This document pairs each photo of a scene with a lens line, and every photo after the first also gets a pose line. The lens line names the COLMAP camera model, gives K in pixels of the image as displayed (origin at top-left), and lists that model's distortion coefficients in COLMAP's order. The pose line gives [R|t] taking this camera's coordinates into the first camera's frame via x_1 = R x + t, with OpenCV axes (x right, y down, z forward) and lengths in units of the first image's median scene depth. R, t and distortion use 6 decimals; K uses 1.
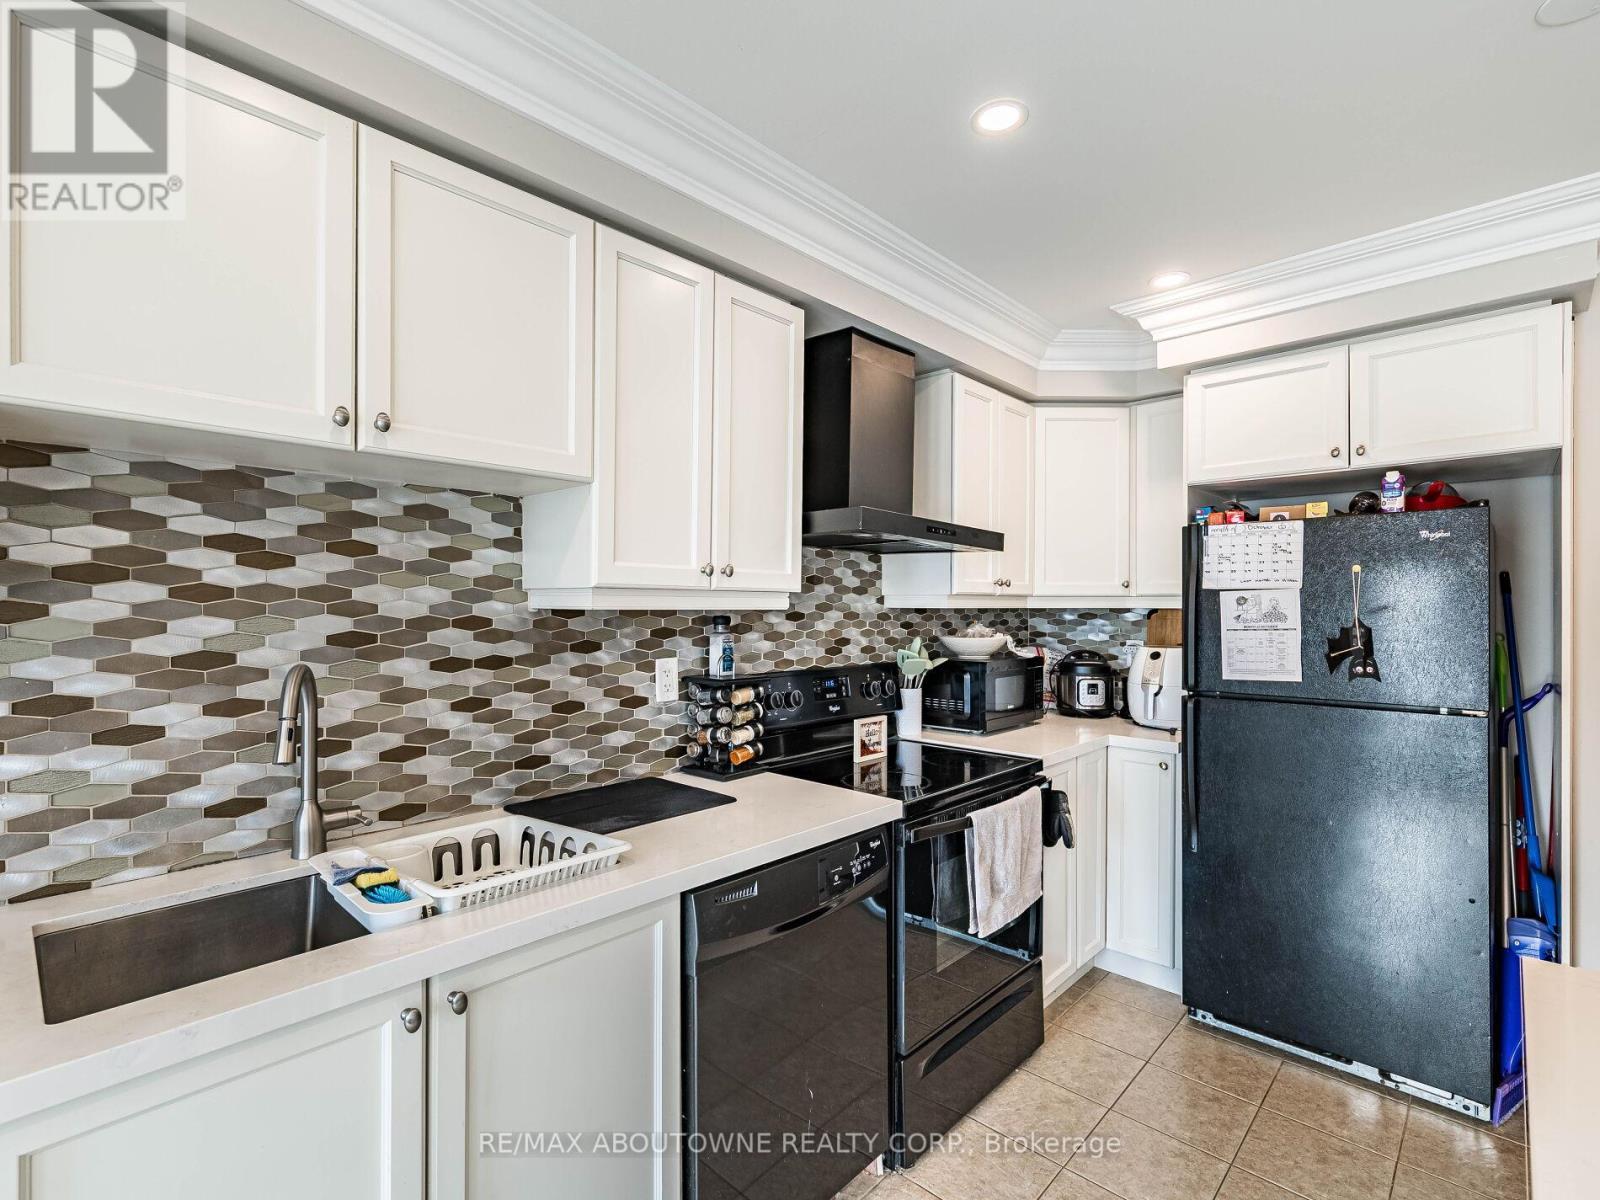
lens RADIAL K [[785.9, 0, 763.2], [0, 785.9, 607.0], [0, 0, 1]] dist [0.000770, 0.000188]
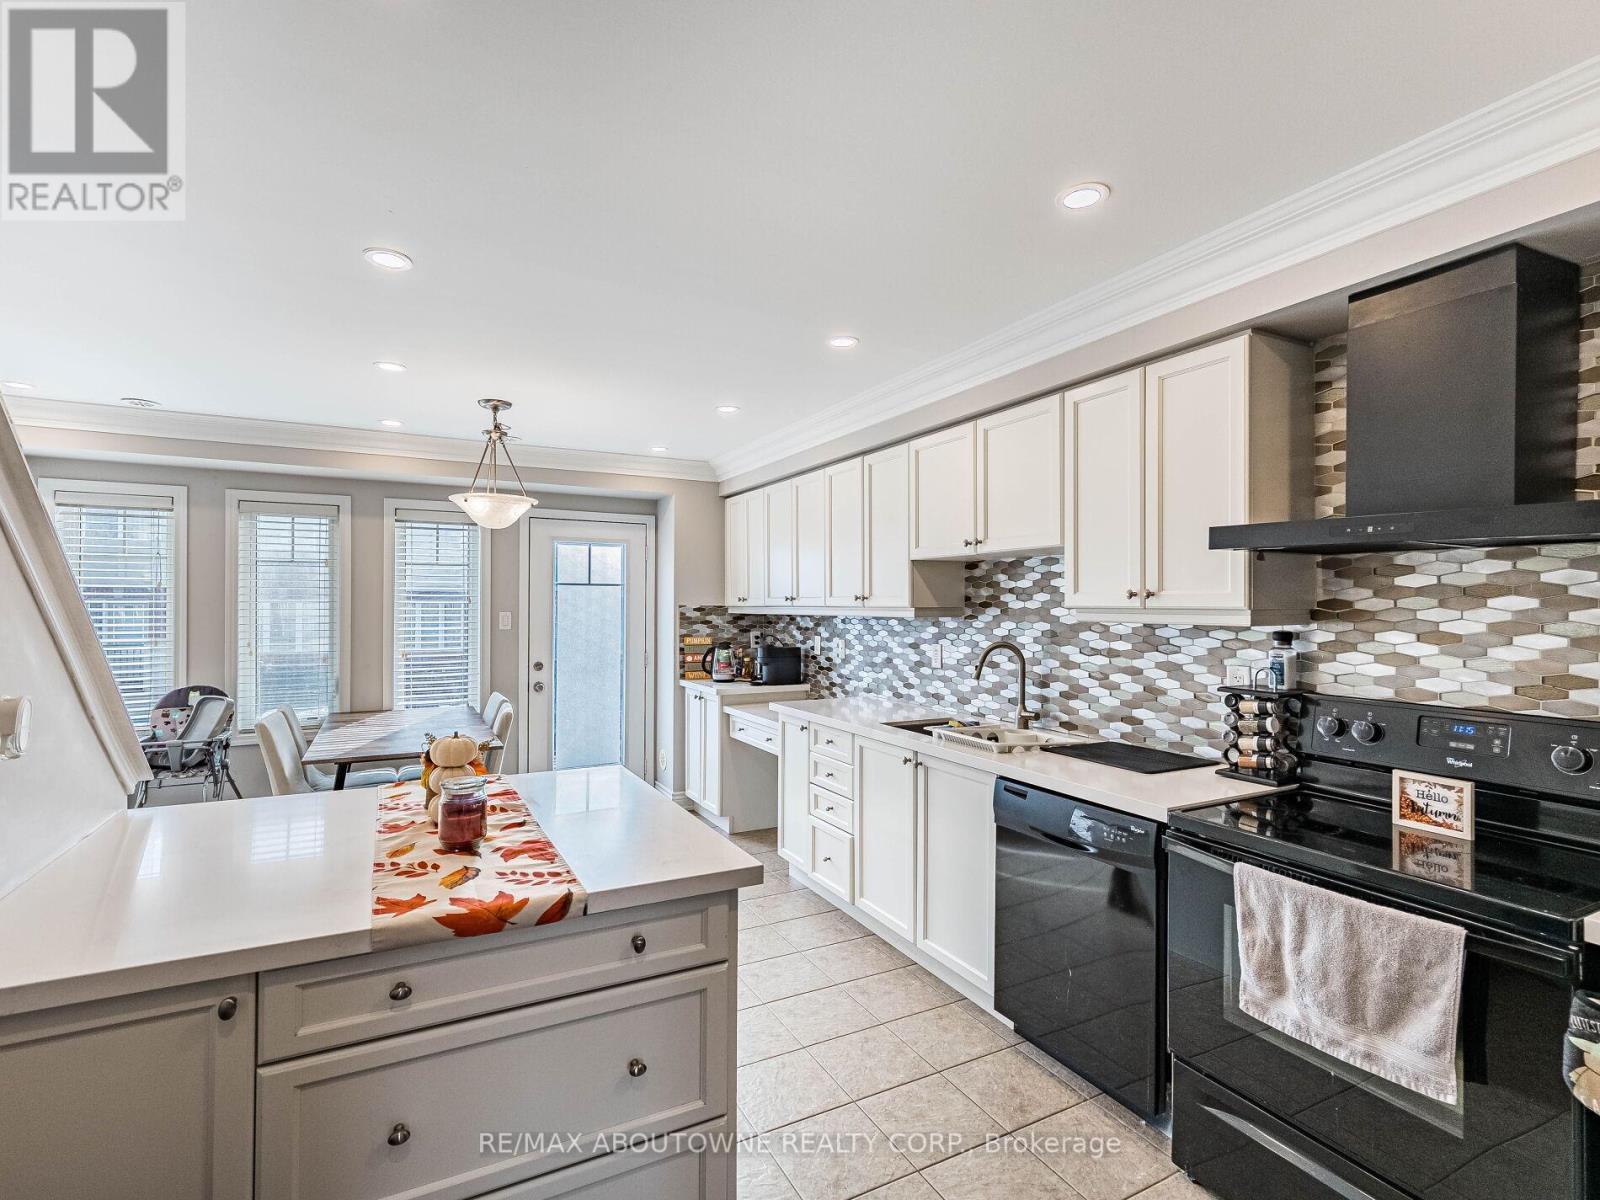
lens RADIAL K [[764.6, 0, 837.3], [0, 764.6, 601.7], [0, 0, 1]] dist [0.001679, 0.000281]
pose [[-0.280809, -0.006082, -0.959744, 1.120307], [-0.003548, 0.999980, -0.005299, -0.021959], [0.959757, 0.001917, -0.280825, 0.742450]]
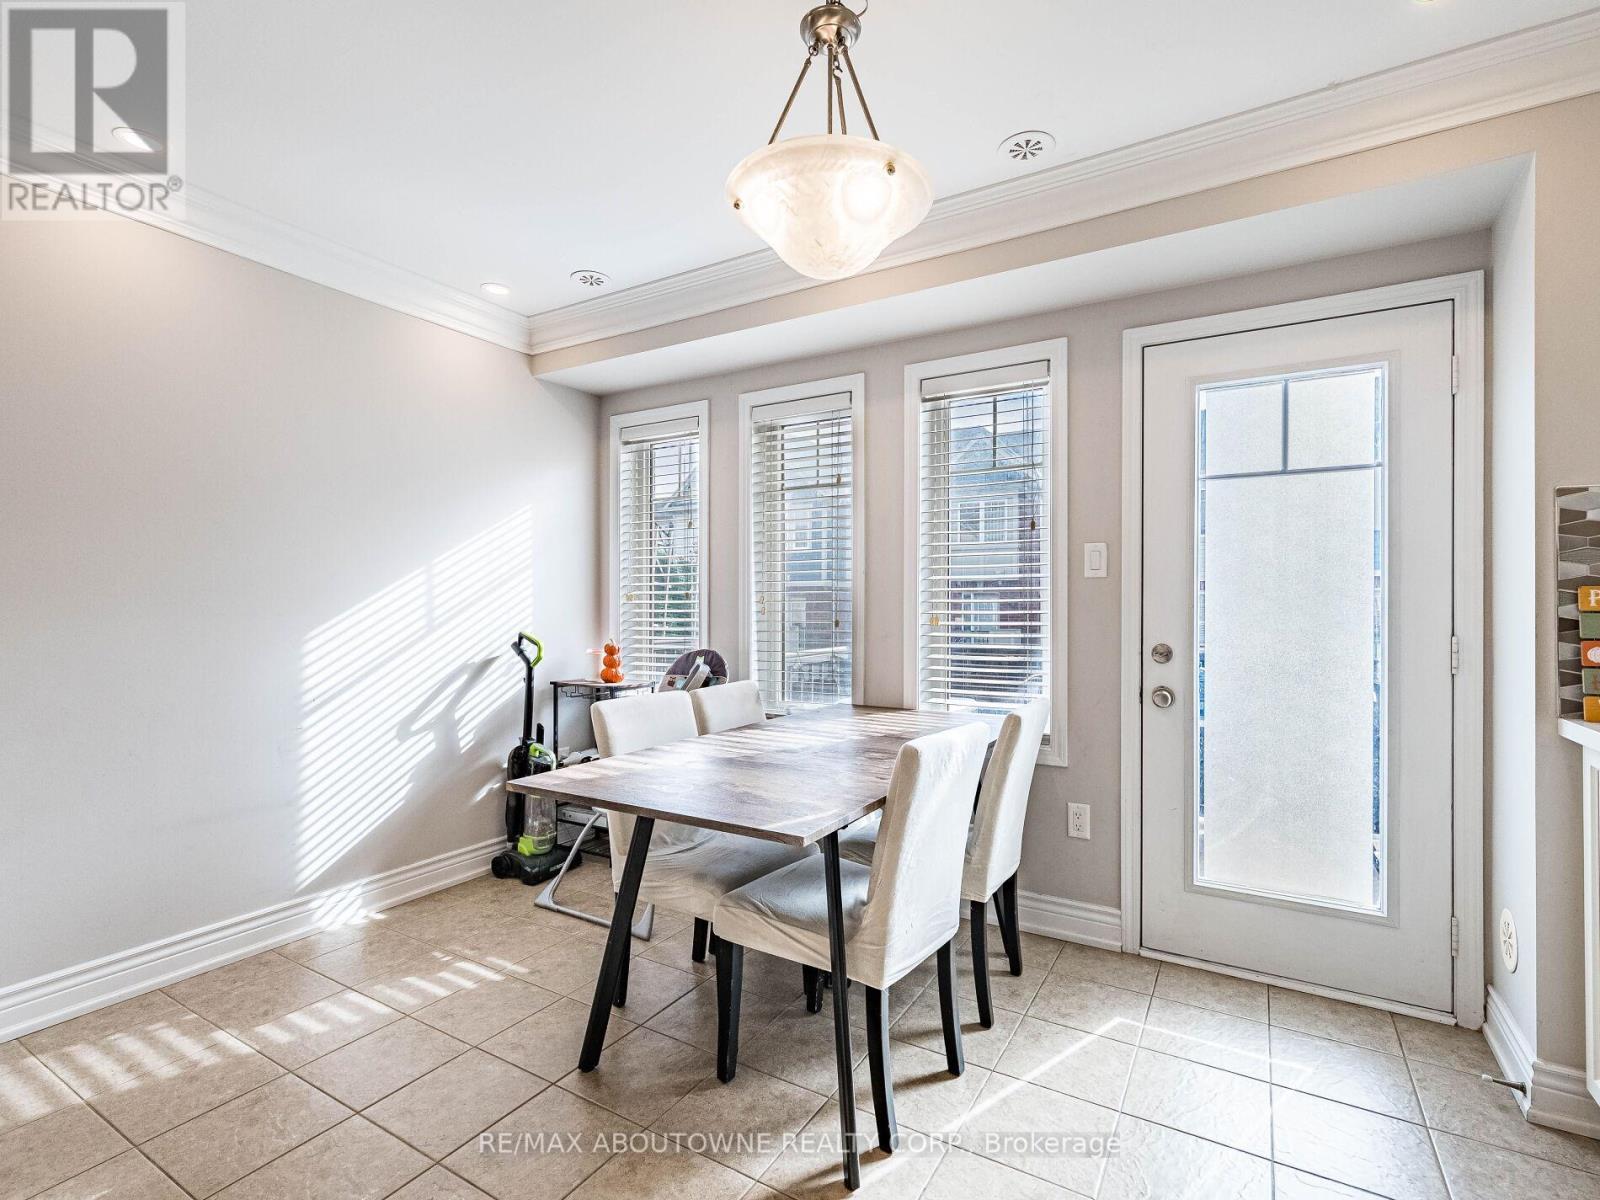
lens RADIAL K [[790.0, 0, 800.0], [0, 790.0, 600.0], [0, 0, 1]] dist [0.004312, 0.000835]
pose [[-0.973720, -0.004073, -0.227711, -0.113114], [-0.002614, 0.999974, -0.006707, 0.099278], [0.227733, -0.005936, -0.973706, 0.201930]]
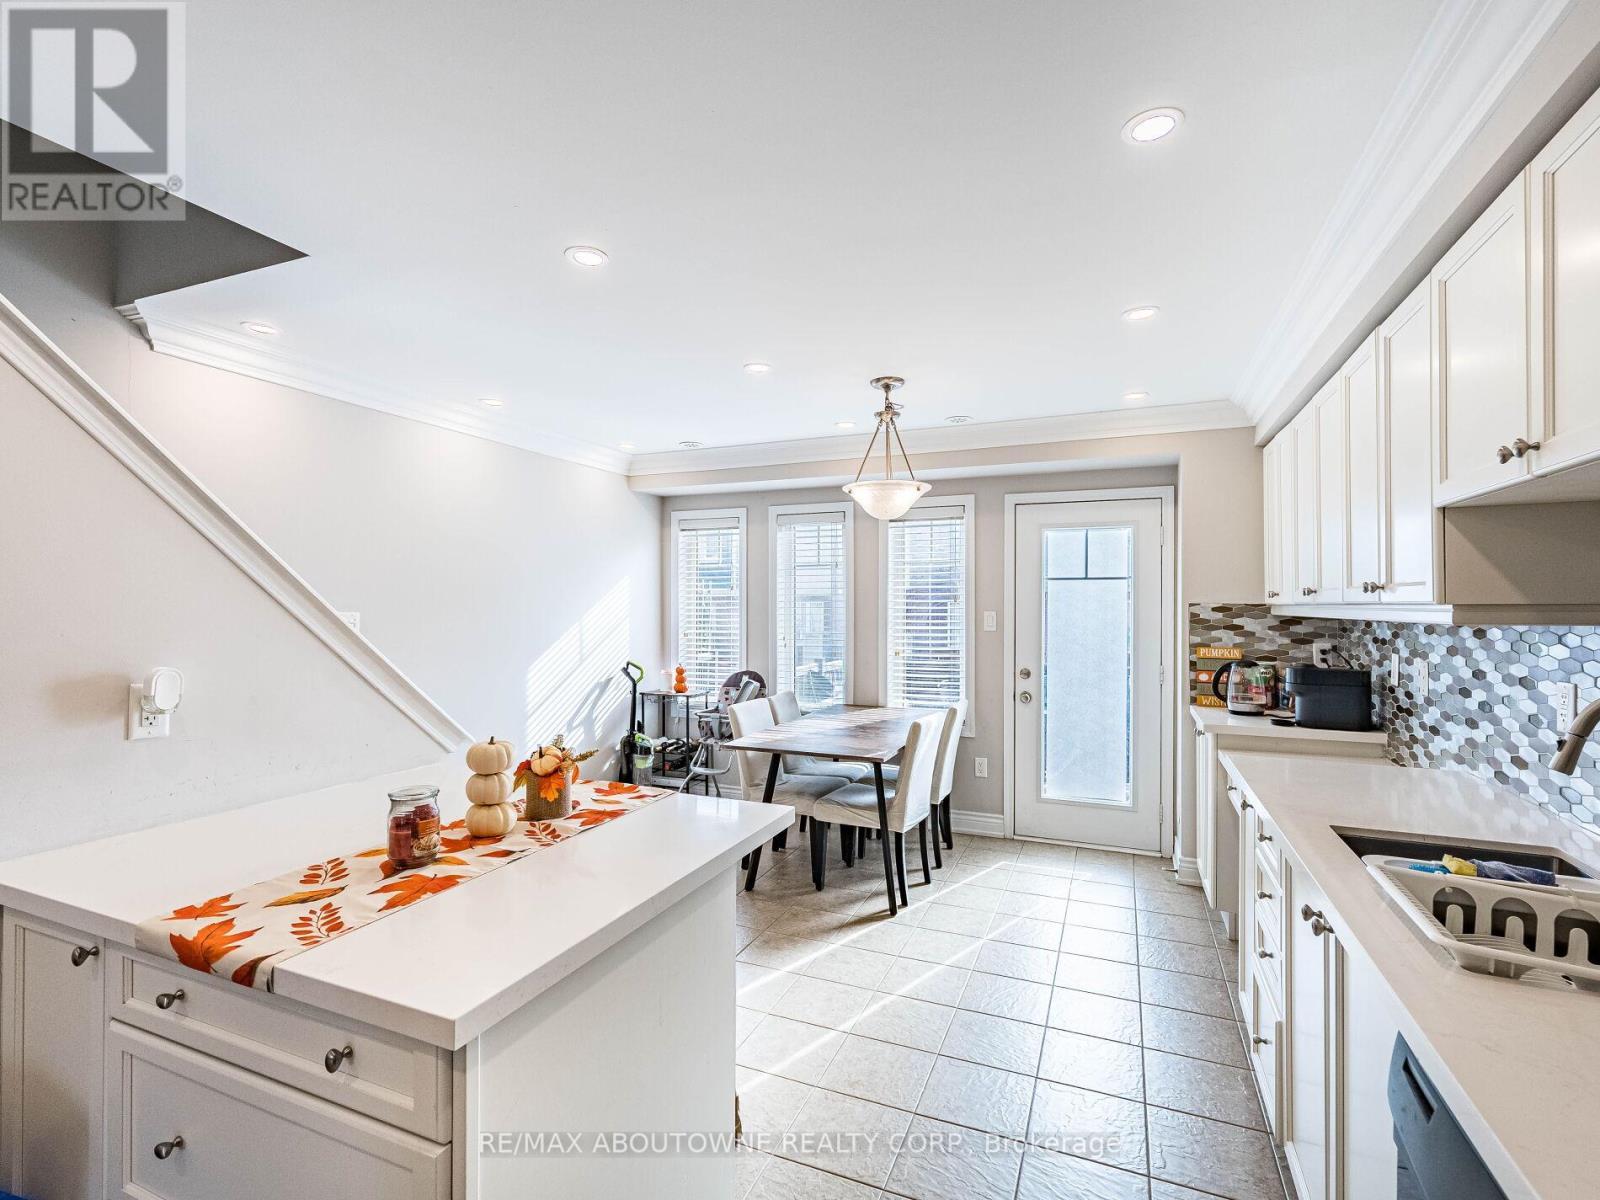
lens RADIAL K [[790.0, 0, 800.0], [0, 790.0, 600.0], [0, 0, 1]] dist [0.004312, 0.000835]
pose [[-0.930983, -0.004334, -0.365038, 0.453714], [-0.002382, 0.999980, -0.005799, -0.016751], [0.365055, -0.004530, -0.930975, 0.961181]]
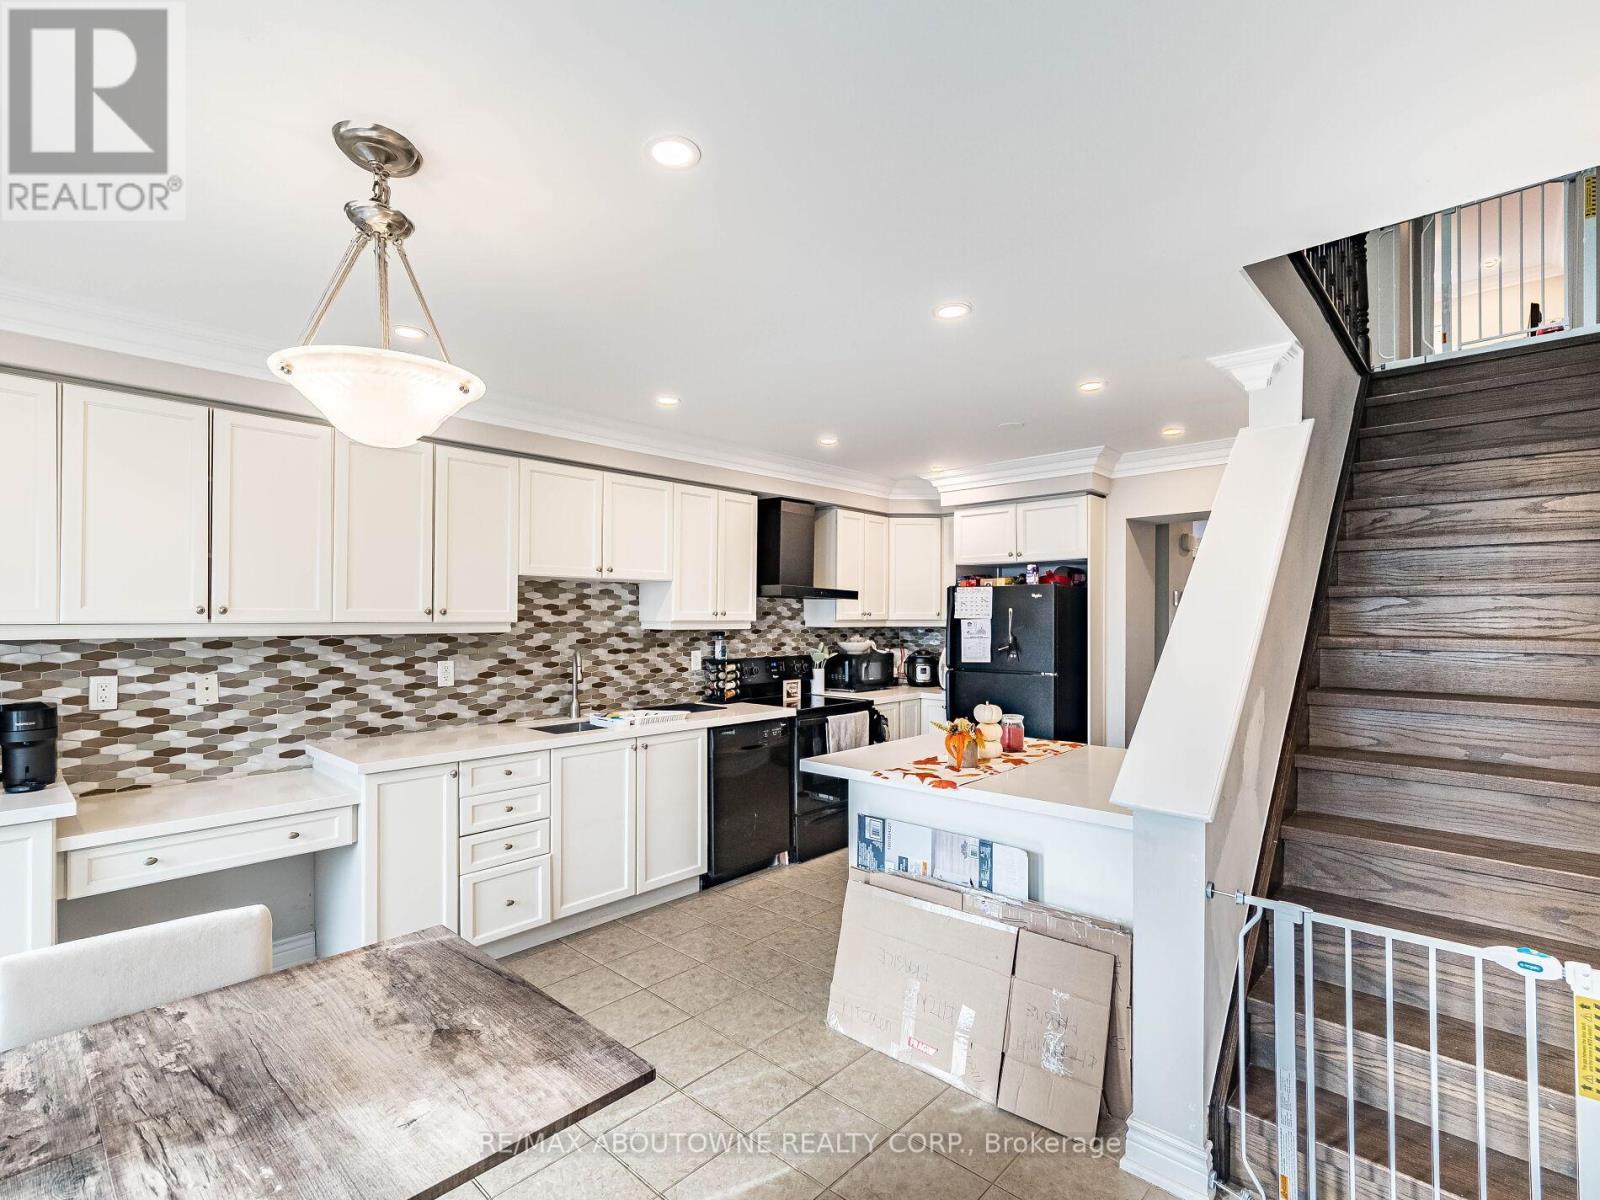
lens RADIAL K [[779.6, 0, 761.9], [0, 779.6, 622.8], [0, 0, 1]] dist [-0.000046, 0.000080]
pose [[0.999987, 0.000376, 0.005164, 0.051676], [-0.000411, 0.999977, 0.006697, -0.028648], [-0.005162, -0.006699, 0.999964, -1.201481]]
